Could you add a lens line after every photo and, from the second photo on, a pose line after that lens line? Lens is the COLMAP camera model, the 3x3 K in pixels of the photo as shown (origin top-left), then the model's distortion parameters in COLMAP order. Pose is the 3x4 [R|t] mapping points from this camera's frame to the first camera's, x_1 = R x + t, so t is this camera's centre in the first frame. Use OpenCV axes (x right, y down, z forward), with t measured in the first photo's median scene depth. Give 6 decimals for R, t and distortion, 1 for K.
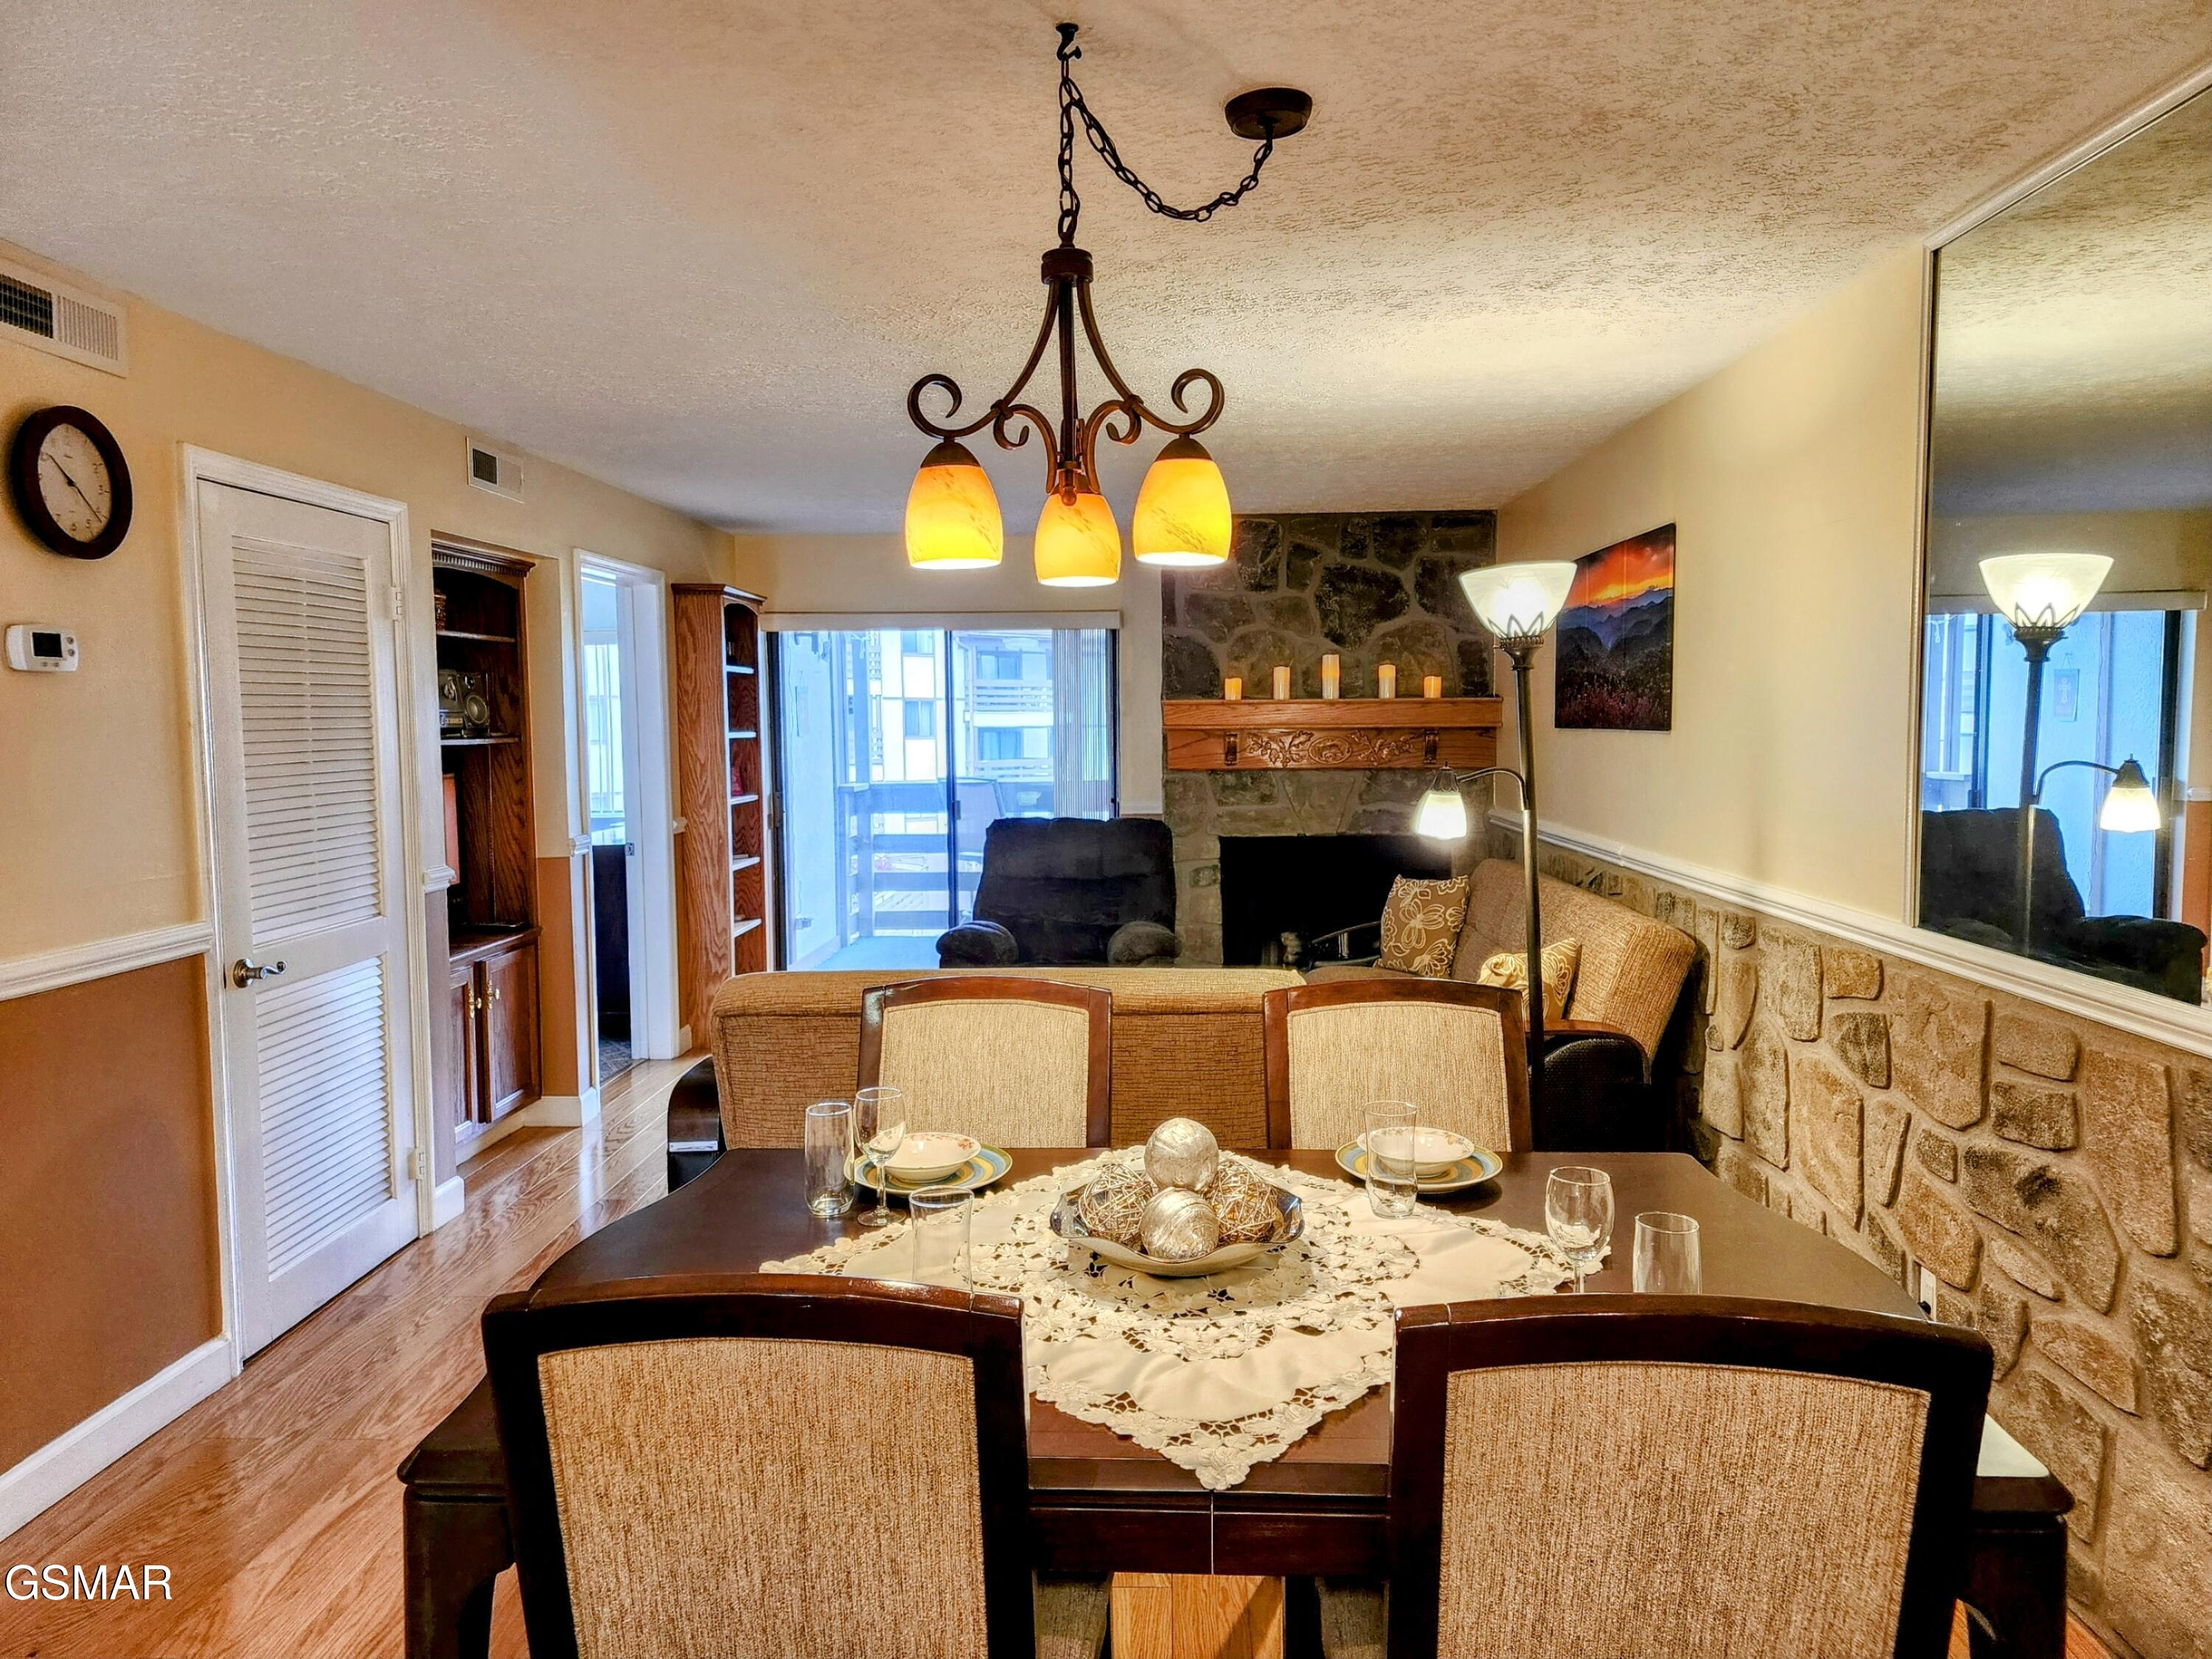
lens RADIAL K [[1461.5, 0, 1106.0], [0, 1461.5, 829.5], [0, 0, 1]] dist [0.048929, -0.001385]
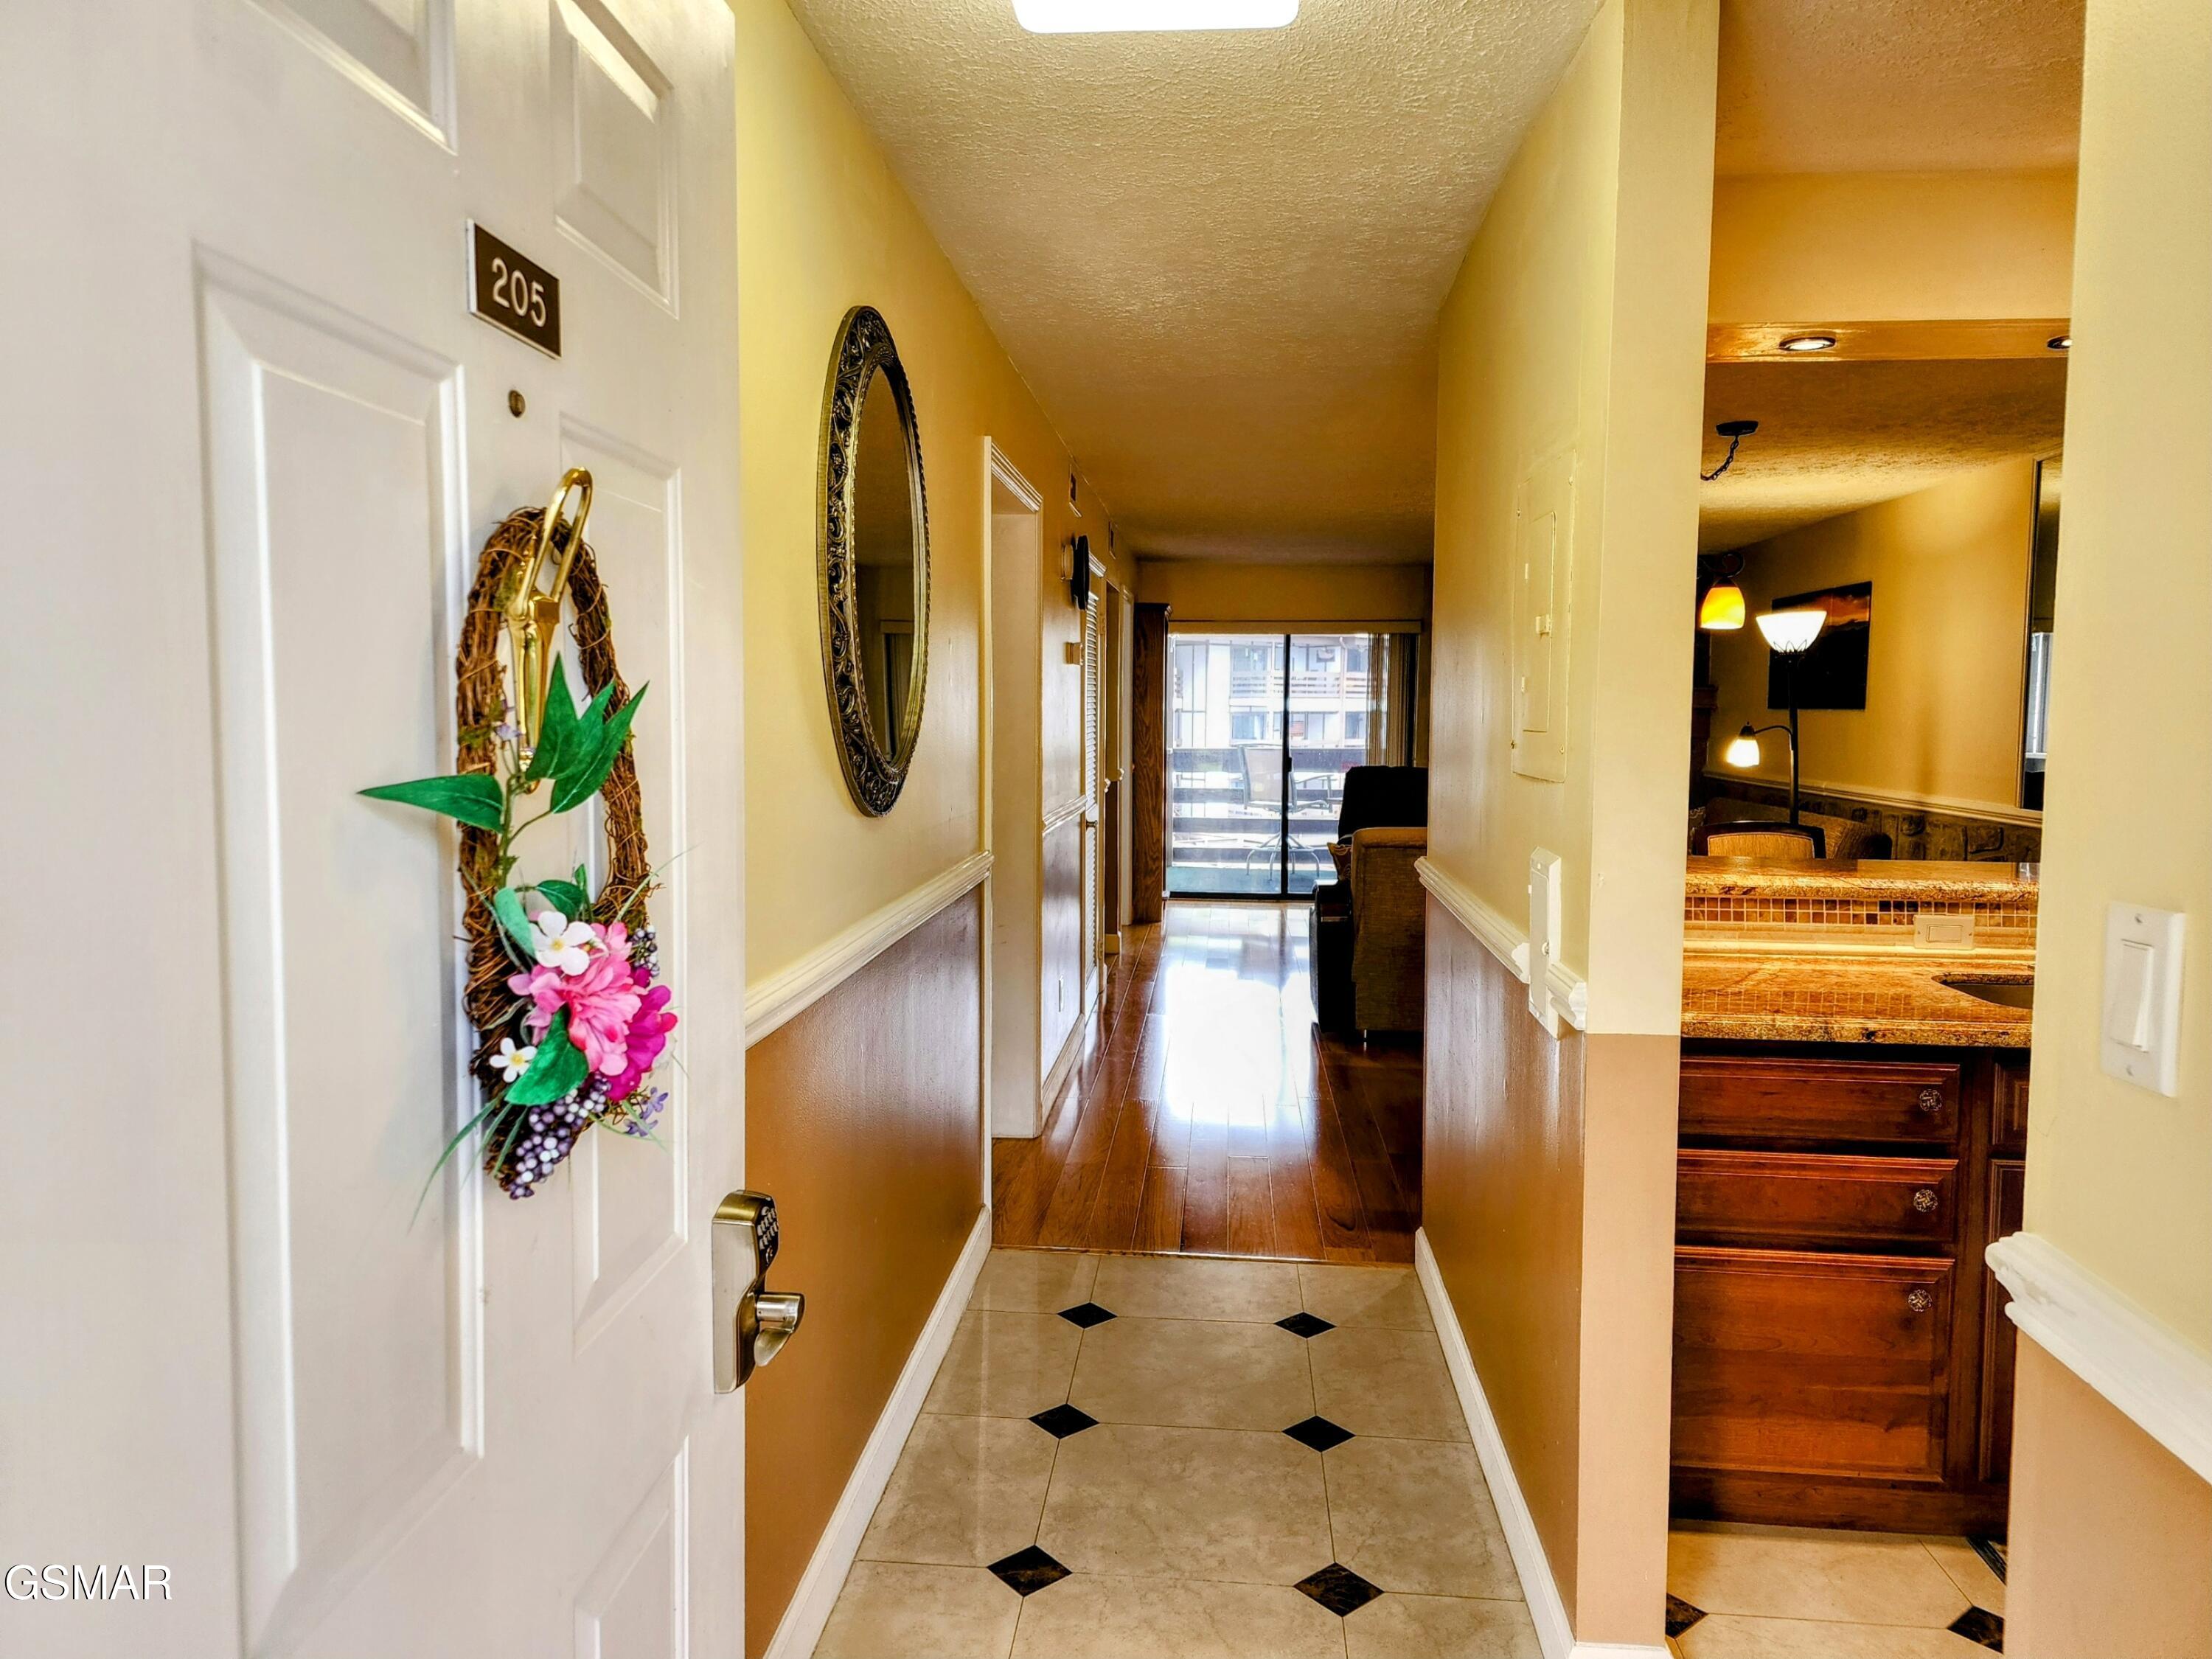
lens RADIAL K [[1431.7, 0, 1113.8], [0, 1431.7, 813.5], [0, 0, 1]] dist [0.042921, -0.000138]
pose [[0.998485, 0.021007, -0.050861, -0.232539], [-0.021034, 0.999779, 0.000001, 0.042611], [0.050849, 0.001069, 0.998706, -0.411668]]
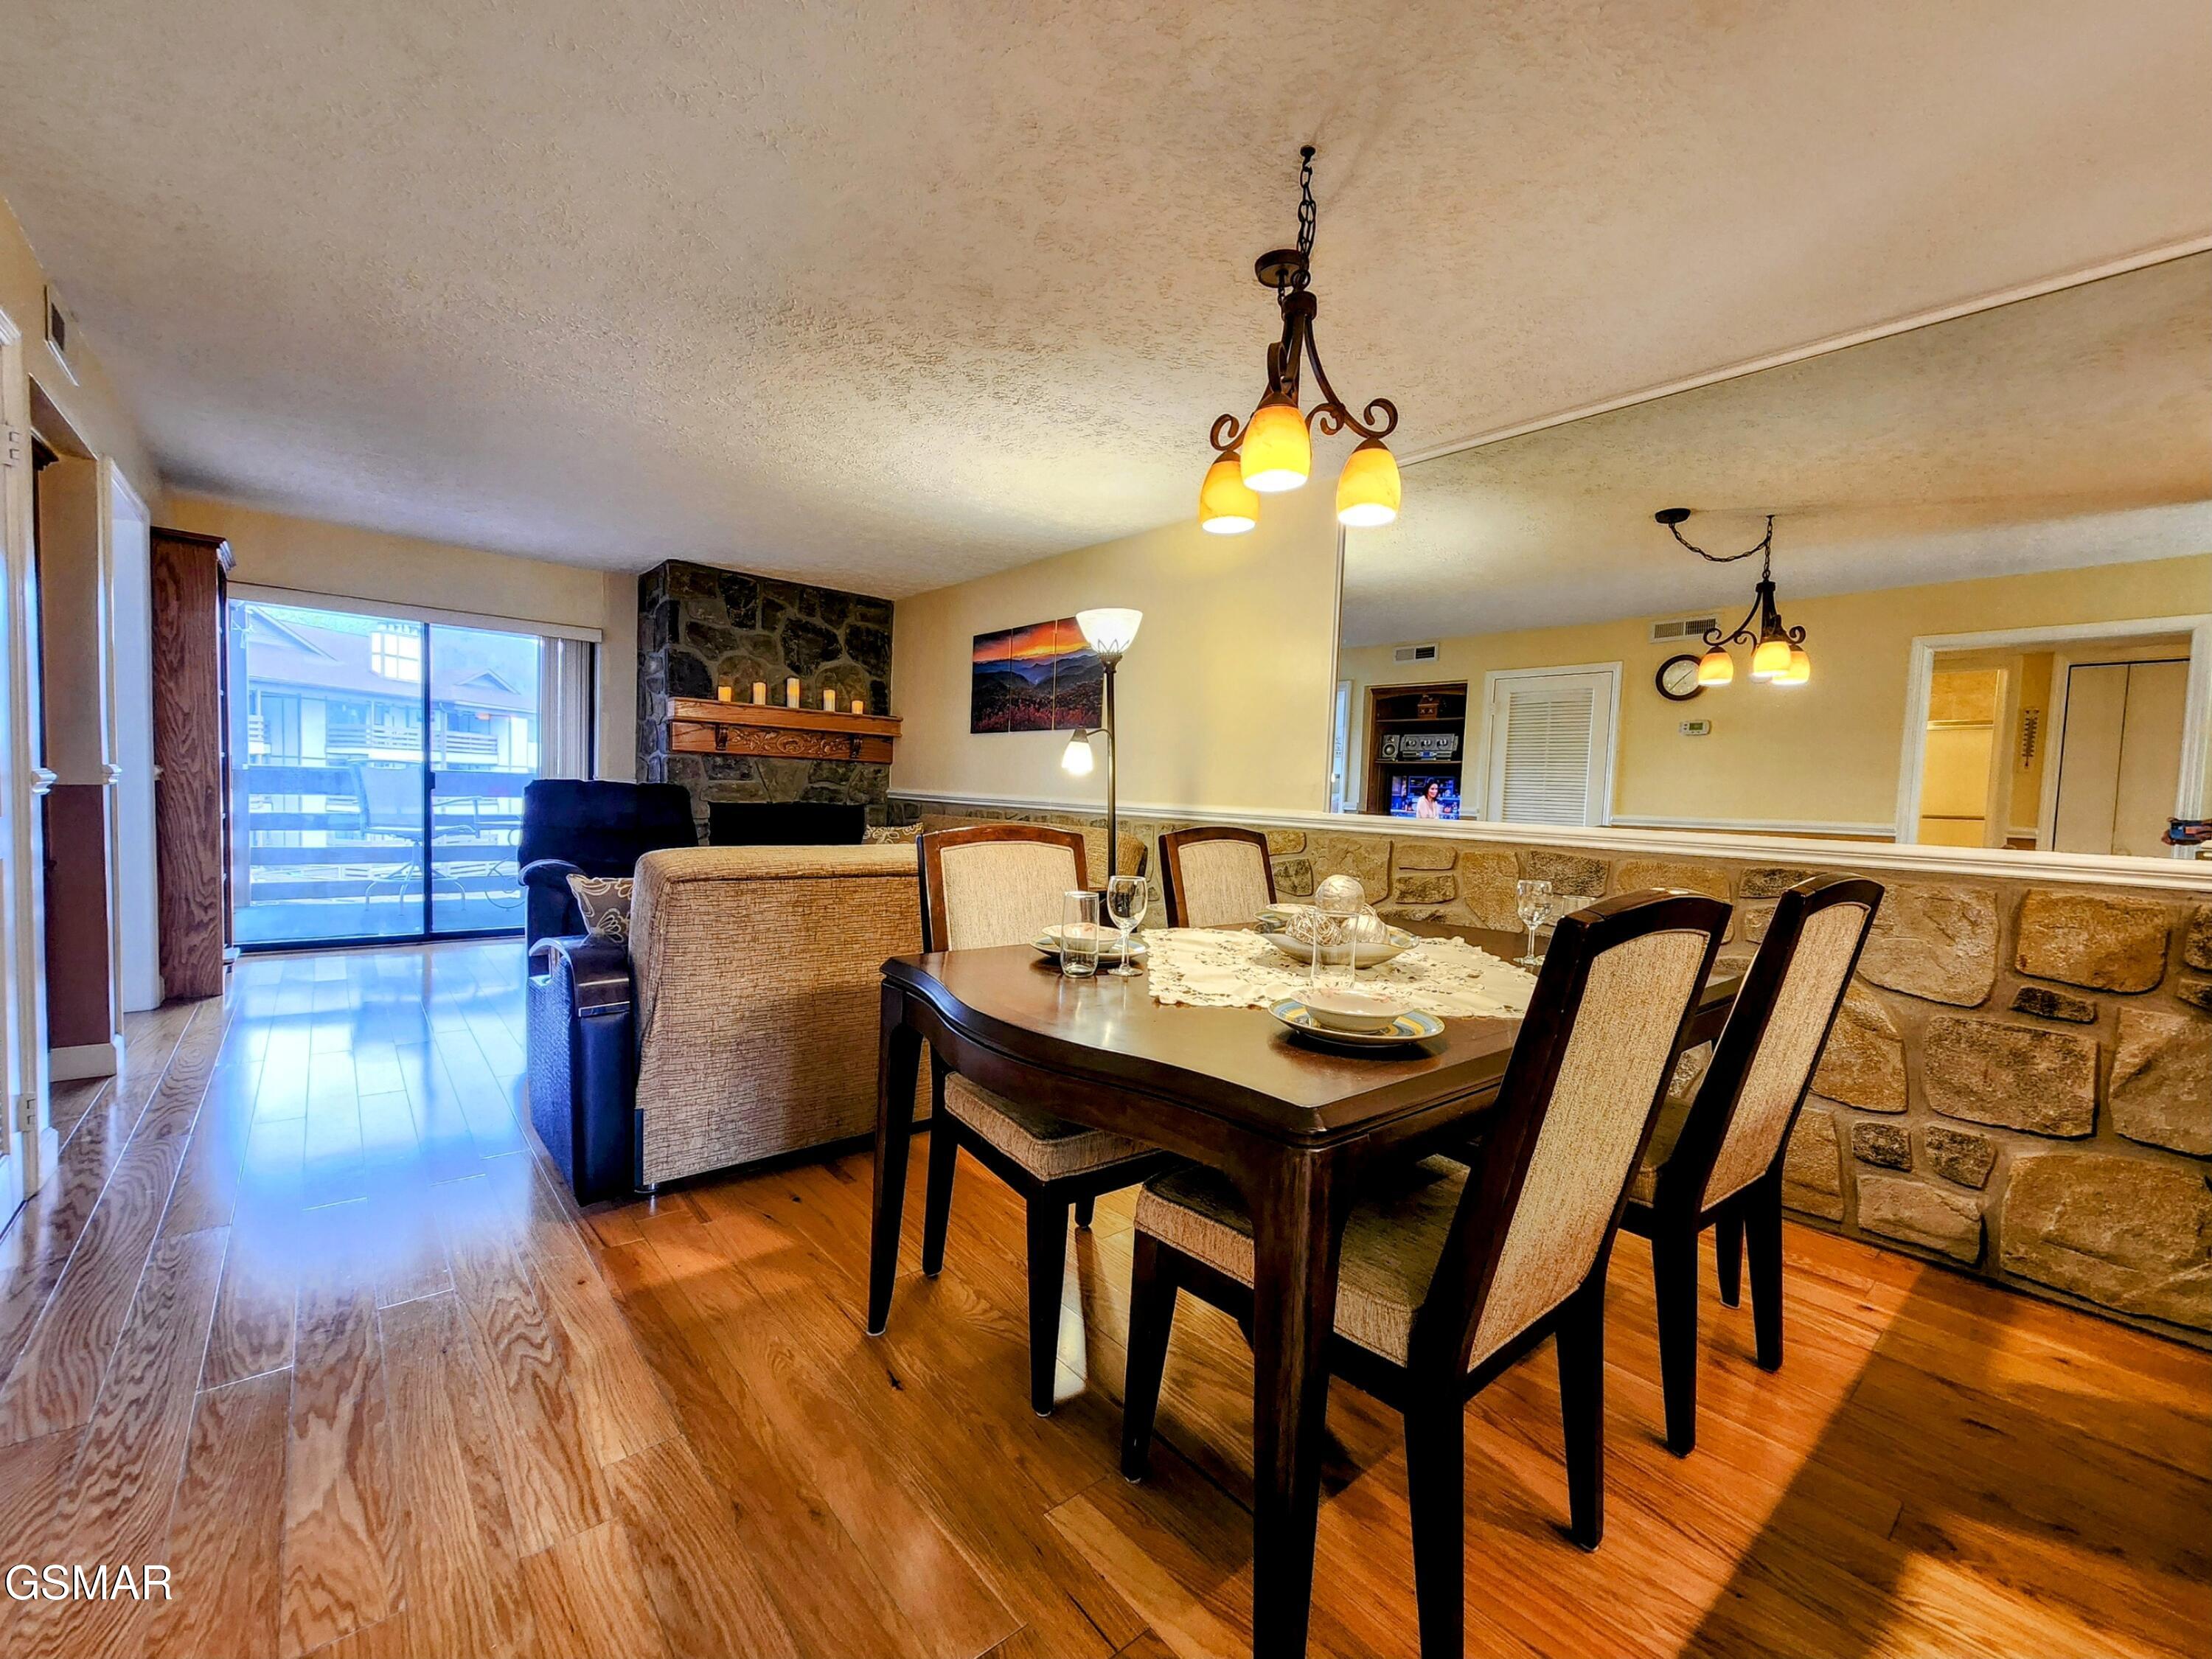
lens RADIAL K [[908.2, 0, 1094.0], [0, 908.2, 835.1], [0, 0, 1]] dist [0.000638, 0.000001]
pose [[0.744501, 0.004639, 0.667605, -0.226833], [0.003577, 0.999934, -0.010937, 0.047147], [-0.667611, 0.010531, 0.744435, 0.127661]]
